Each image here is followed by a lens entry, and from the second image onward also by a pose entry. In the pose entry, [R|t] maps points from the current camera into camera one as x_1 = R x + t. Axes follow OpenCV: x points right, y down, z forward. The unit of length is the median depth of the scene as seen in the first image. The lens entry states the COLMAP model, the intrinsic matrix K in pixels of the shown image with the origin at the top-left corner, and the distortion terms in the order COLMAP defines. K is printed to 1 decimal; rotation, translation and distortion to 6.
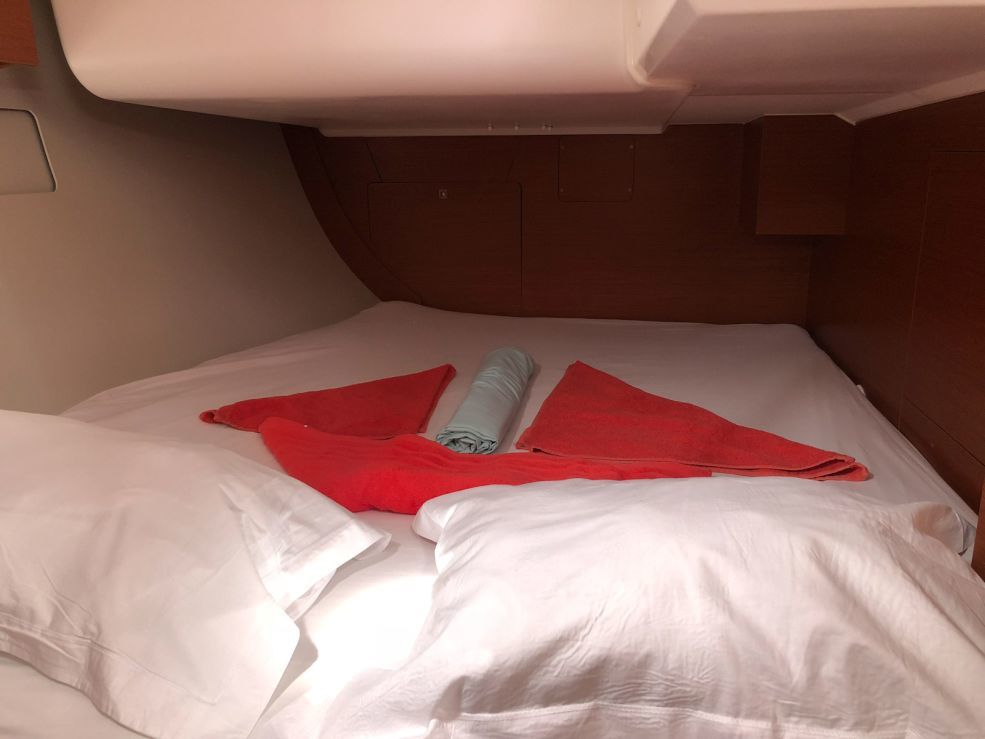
lens RADIAL K [[814.7, 0, 495.5], [0, 814.7, 370.3], [0, 0, 1]] dist [0.042478, -0.018014]
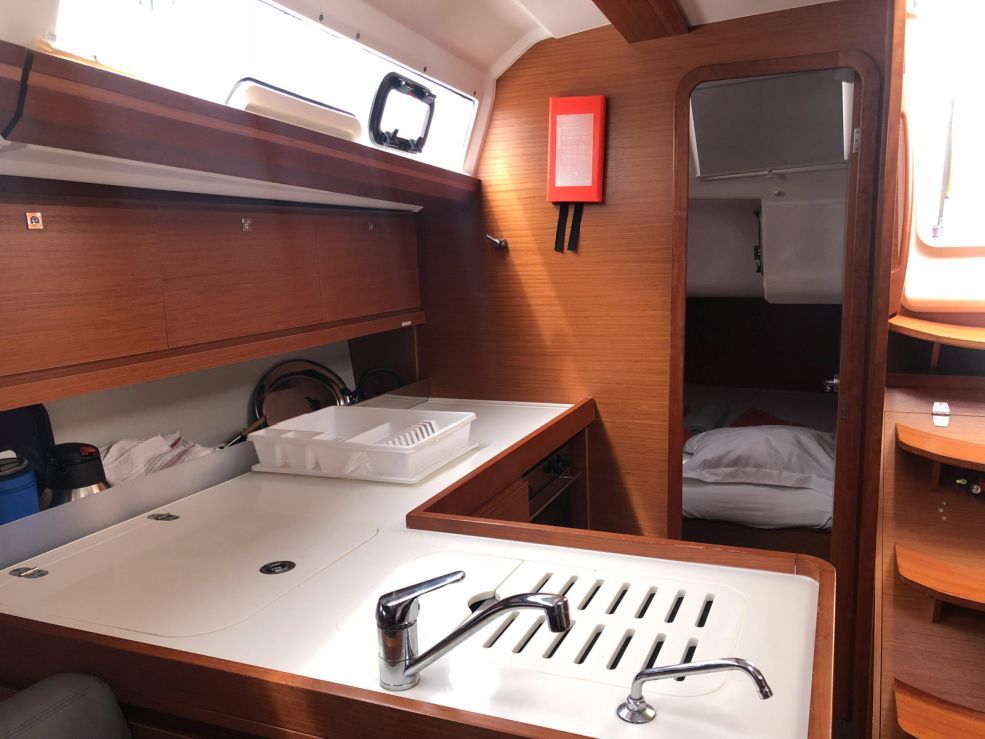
lens RADIAL K [[814.7, 0, 495.5], [0, 814.7, 370.3], [0, 0, 1]] dist [0.042478, -0.018014]
pose [[0.969153, 0.015987, -0.245942, -0.060389], [-0.039107, 0.995227, -0.089412, 0.334545], [0.243338, 0.096272, 0.965152, -3.483332]]
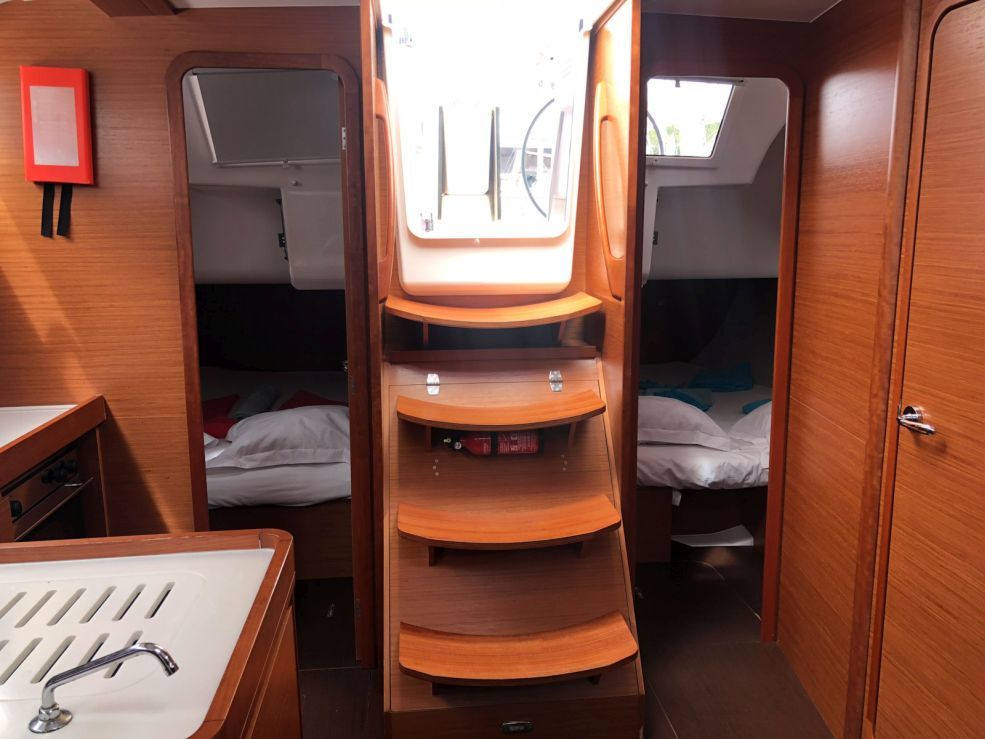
lens RADIAL K [[815.3, 0, 490.8], [0, 815.3, 364.1], [0, 0, 1]] dist [0.080320, -0.096458]
pose [[0.969619, -0.048126, 0.239839, 0.215321], [0.067032, 0.995200, -0.071299, 0.338160], [-0.235257, 0.085210, 0.968191, -3.559534]]
